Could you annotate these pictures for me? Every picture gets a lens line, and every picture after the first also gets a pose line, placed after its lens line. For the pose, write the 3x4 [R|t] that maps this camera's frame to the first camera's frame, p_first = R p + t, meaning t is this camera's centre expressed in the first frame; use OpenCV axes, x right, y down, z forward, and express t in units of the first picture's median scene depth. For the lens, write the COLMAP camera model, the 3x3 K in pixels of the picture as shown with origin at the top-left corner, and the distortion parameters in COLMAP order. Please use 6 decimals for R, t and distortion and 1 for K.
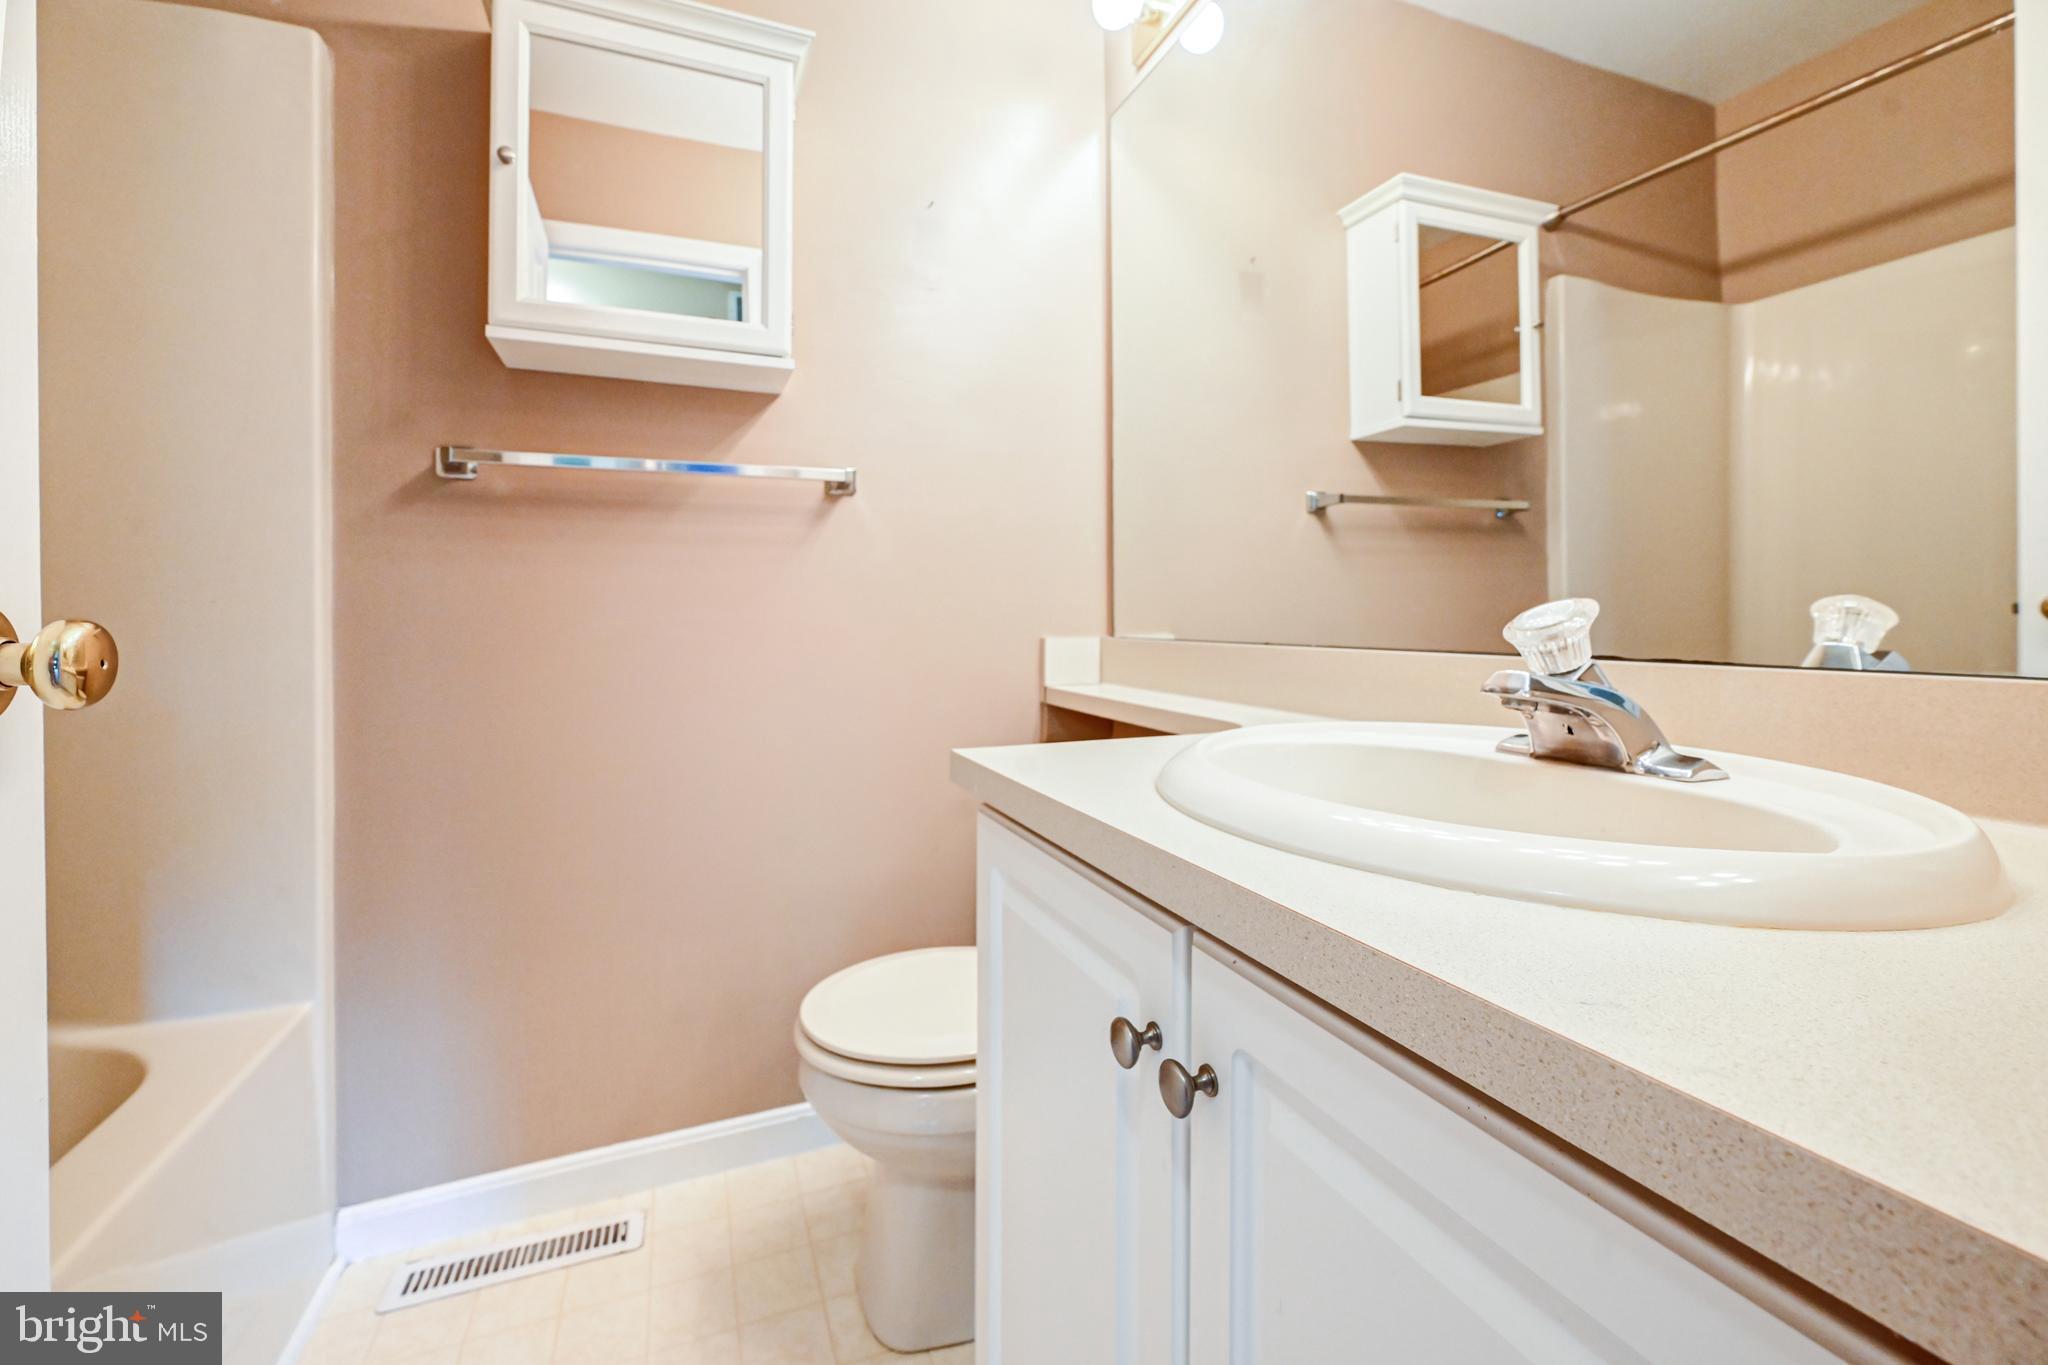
lens RADIAL K [[823.0, 0, 1025.7], [0, 823.0, 624.7], [0, 0, 1]] dist [0.014520, -0.014801]
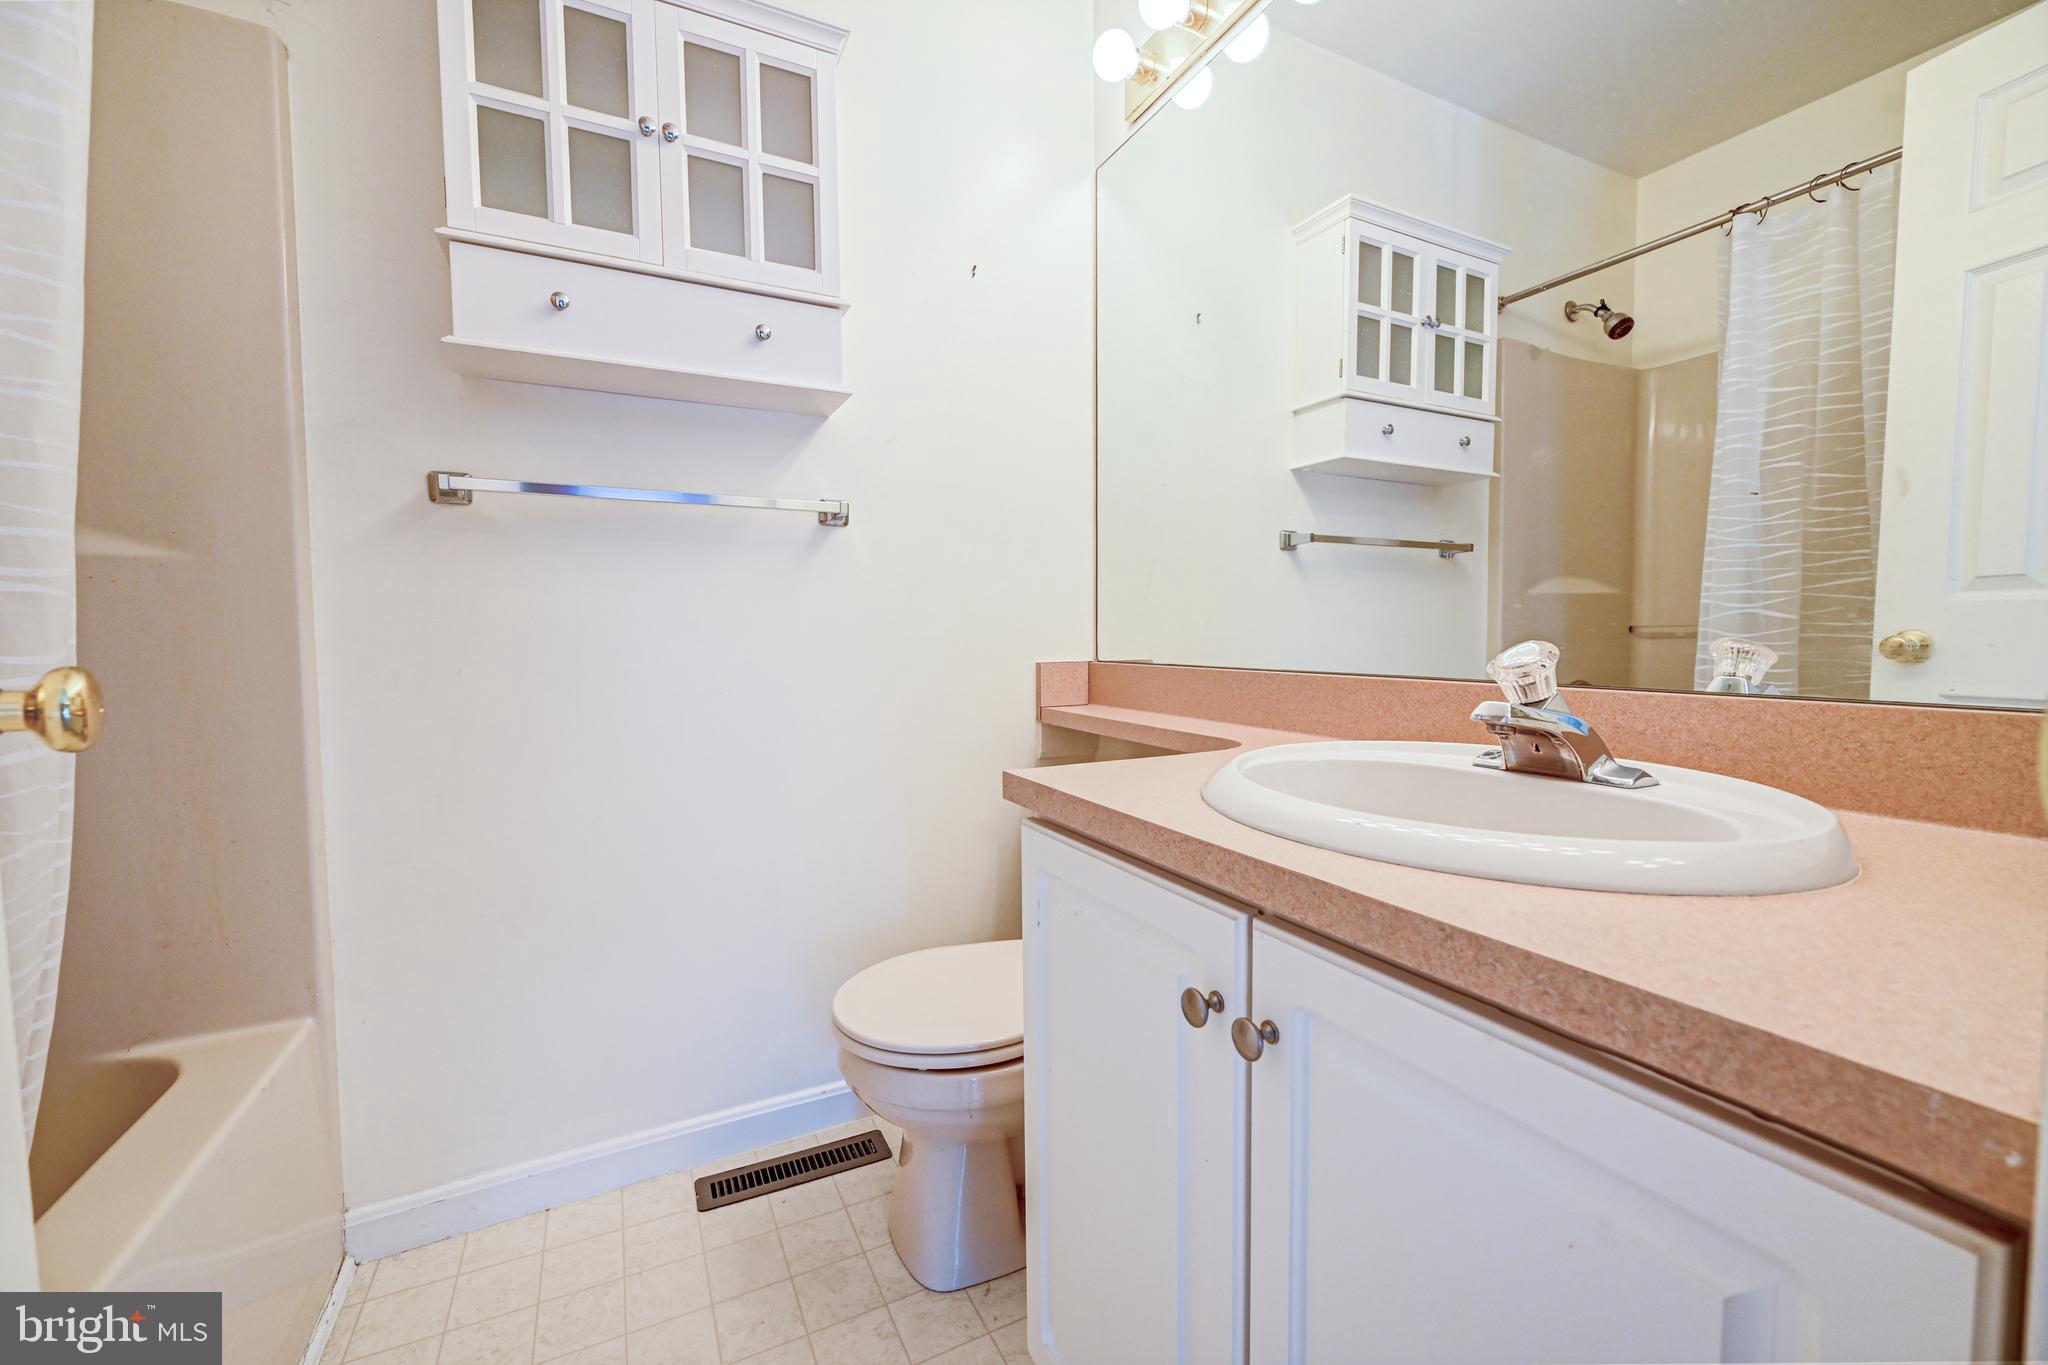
lens RADIAL K [[826.9, 0, 1021.3], [0, 826.9, 684.6], [0, 0, 1]] dist [-0.000970, -0.000104]
pose [[0.994222, -0.011935, 0.106682, -0.251283], [0.005210, 0.997994, 0.063095, -0.051670], [-0.107221, -0.062175, 0.992289, -0.156572]]
